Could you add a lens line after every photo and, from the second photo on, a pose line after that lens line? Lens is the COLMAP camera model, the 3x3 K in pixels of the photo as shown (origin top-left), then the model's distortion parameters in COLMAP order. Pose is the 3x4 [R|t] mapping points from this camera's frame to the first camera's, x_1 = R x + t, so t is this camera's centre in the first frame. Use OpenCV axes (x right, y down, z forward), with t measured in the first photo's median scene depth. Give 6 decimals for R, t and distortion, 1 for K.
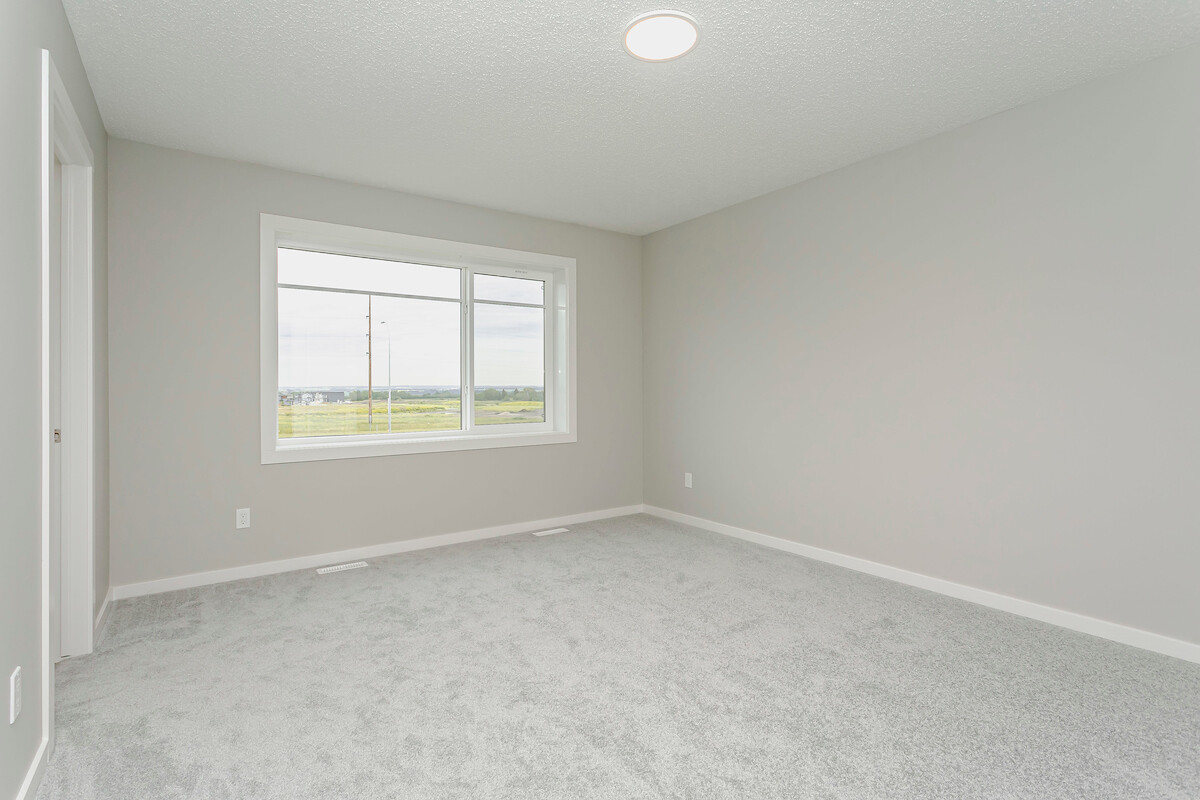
lens RADIAL K [[575.0, 0, 599.3], [0, 575.0, 379.1], [0, 0, 1]] dist [-0.021988, -0.000006]
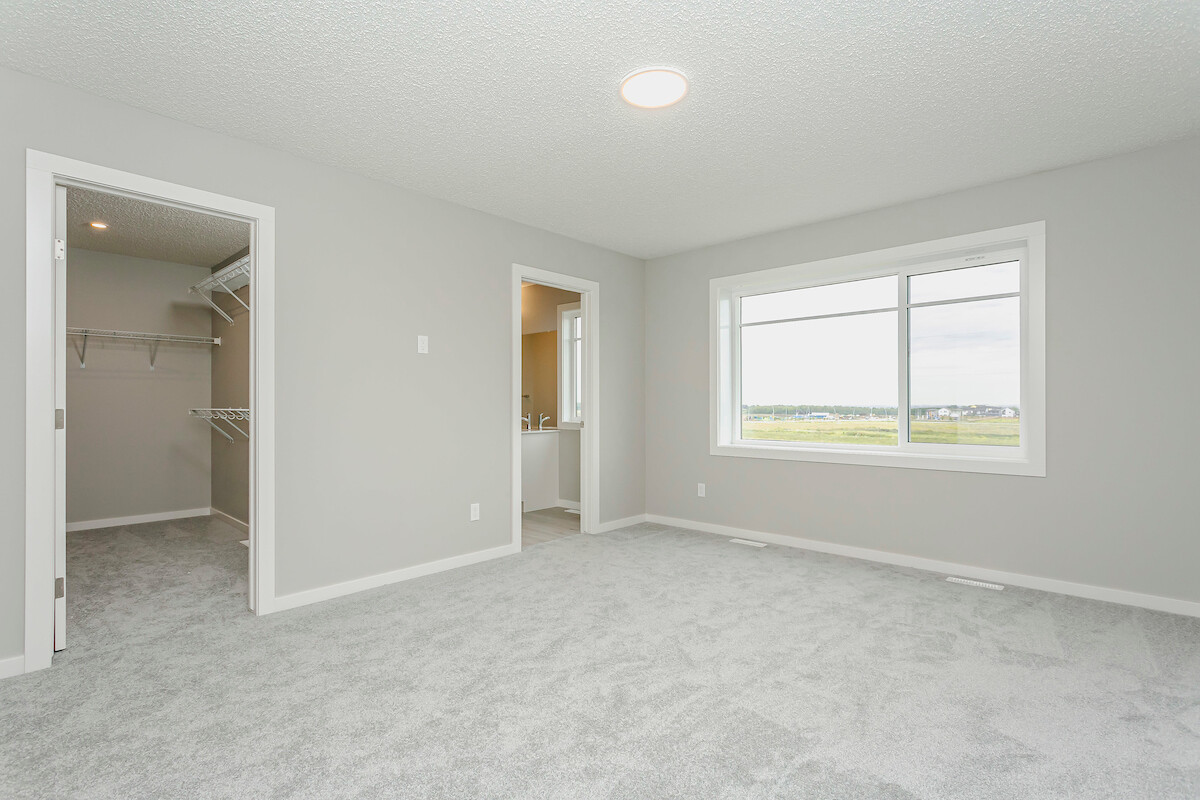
lens RADIAL K [[573.8, 0, 593.4], [0, 573.8, 395.1], [0, 0, 1]] dist [0.000850, 0.000867]
pose [[0.198876, -0.014496, -0.979917, 0.588178], [0.011614, 0.999855, -0.012434, 0.011226], [0.979956, -0.008907, 0.199015, 0.330524]]
